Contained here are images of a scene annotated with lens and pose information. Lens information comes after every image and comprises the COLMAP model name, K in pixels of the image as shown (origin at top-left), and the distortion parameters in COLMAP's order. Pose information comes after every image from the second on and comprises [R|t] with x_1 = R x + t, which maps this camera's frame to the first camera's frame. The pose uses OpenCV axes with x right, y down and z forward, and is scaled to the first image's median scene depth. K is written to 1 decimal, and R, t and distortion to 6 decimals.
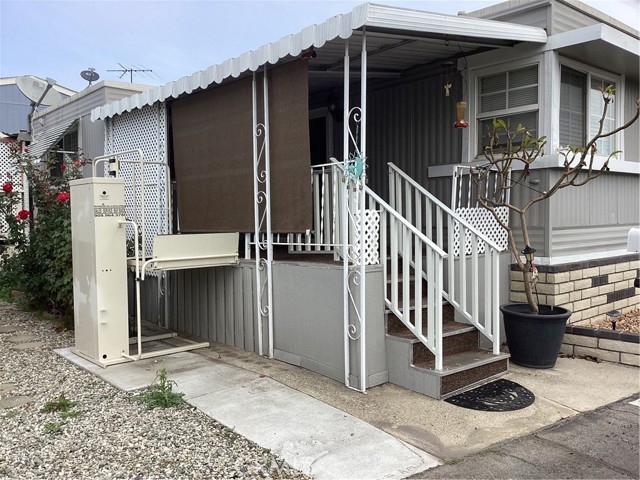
lens RADIAL K [[584.3, 0, 320.0], [0, 584.3, 240.0], [0, 0, 1]] dist [0.040491, -0.002064]
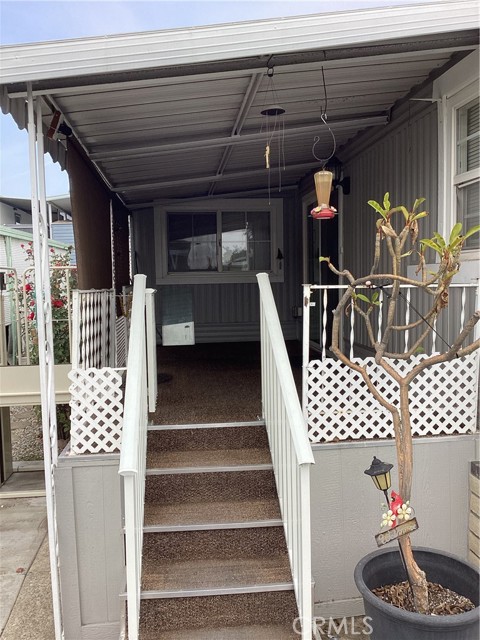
lens RADIAL K [[584.3, 0, 240.0], [0, 584.3, 320.0], [0, 0, 1]] dist [0.040491, -0.002064]
pose [[0.812028, 0.043522, -0.581993, 0.441359], [-0.020578, 0.998731, 0.045974, -0.102709], [0.583256, -0.025356, 0.811893, 0.435343]]
